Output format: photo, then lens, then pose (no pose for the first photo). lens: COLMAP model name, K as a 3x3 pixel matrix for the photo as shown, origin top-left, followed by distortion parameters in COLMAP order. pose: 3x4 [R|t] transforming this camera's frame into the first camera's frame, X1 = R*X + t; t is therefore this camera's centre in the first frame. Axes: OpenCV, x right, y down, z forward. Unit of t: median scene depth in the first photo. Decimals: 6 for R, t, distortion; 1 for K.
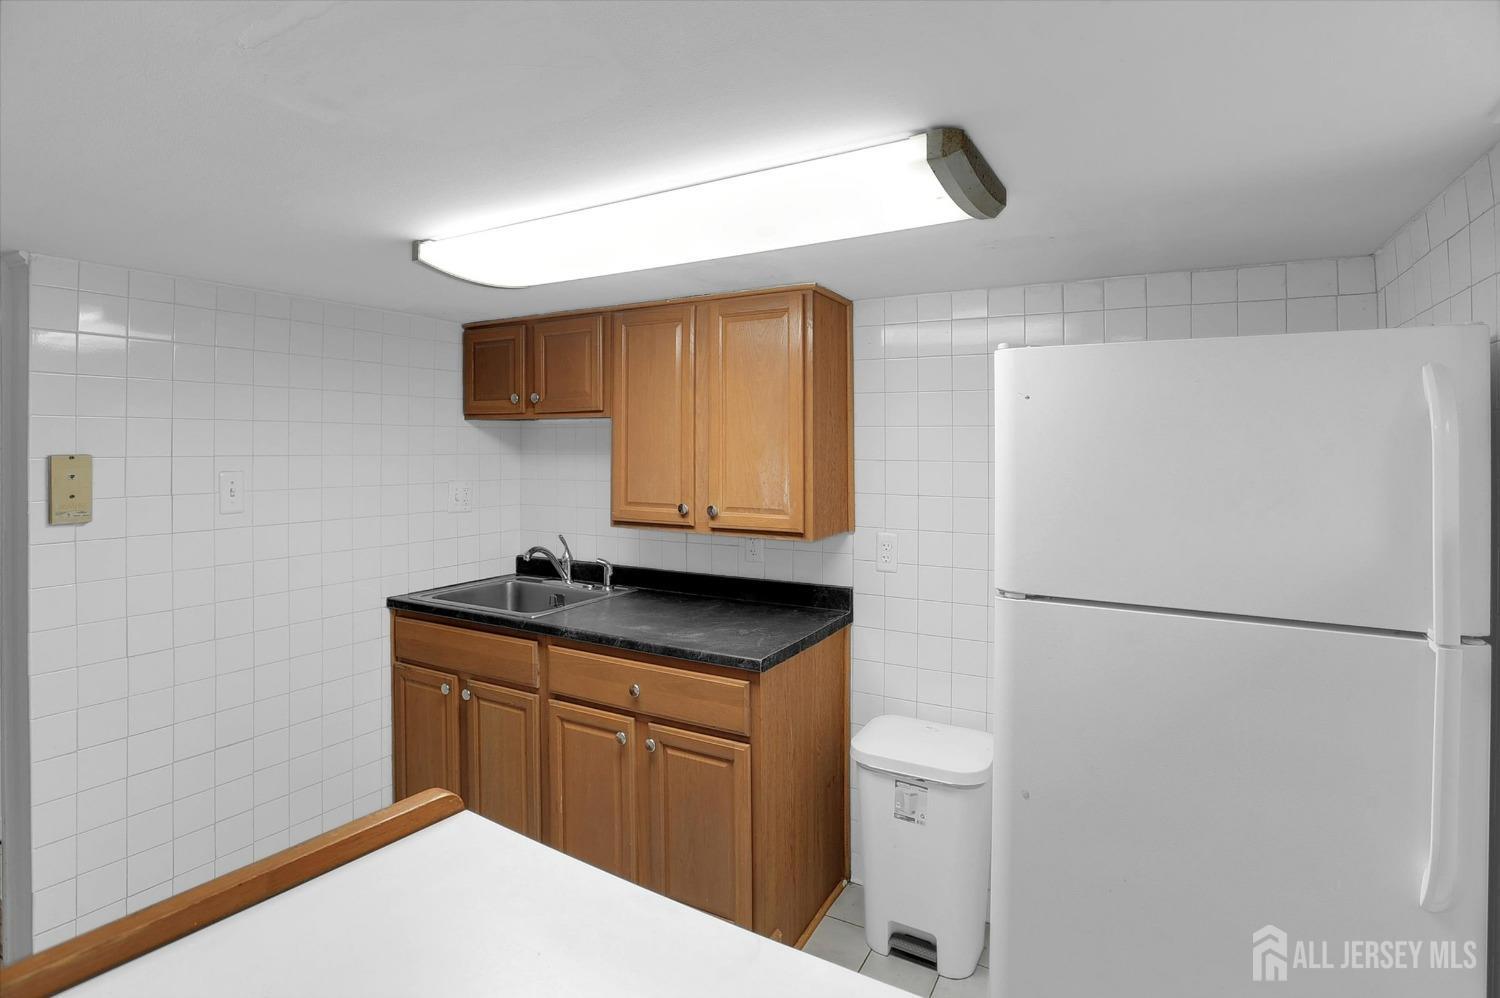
lens RADIAL K [[745.9, 0, 745.0], [0, 745.9, 451.1], [0, 0, 1]] dist [-0.028798, 0.000750]
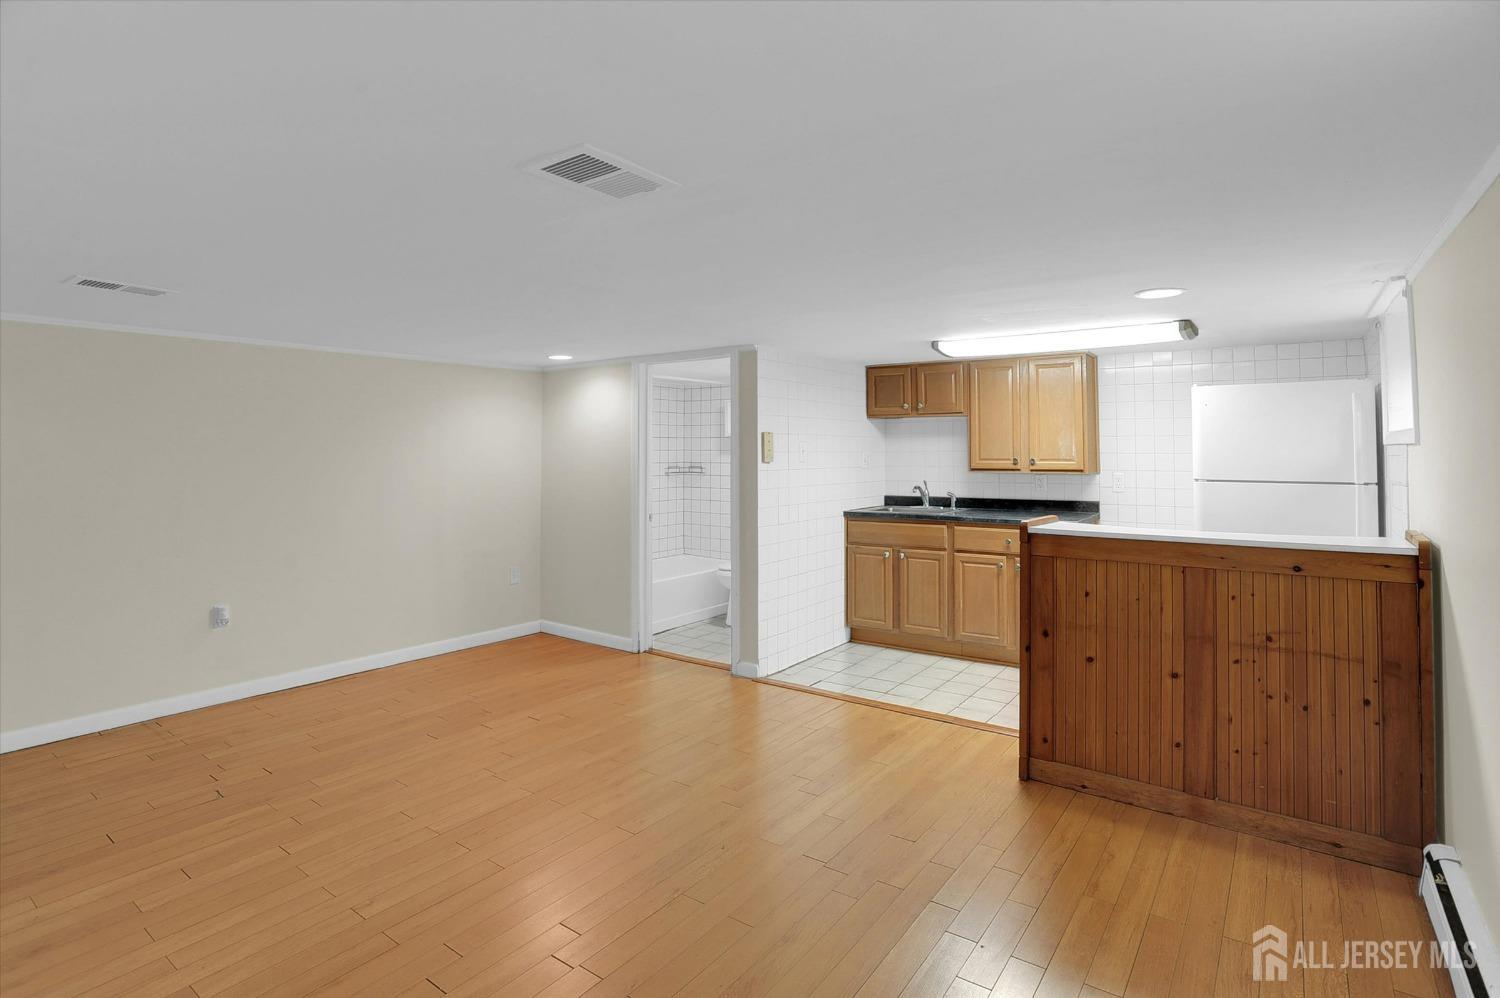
lens RADIAL K [[759.9, 0, 790.5], [0, 759.9, 433.5], [0, 0, 1]] dist [0.001907, 0.000391]
pose [[0.998531, -0.002610, -0.054119, -0.576638], [0.000853, 0.999473, -0.032461, 0.070027], [0.054175, 0.032367, 0.998007, -1.079768]]
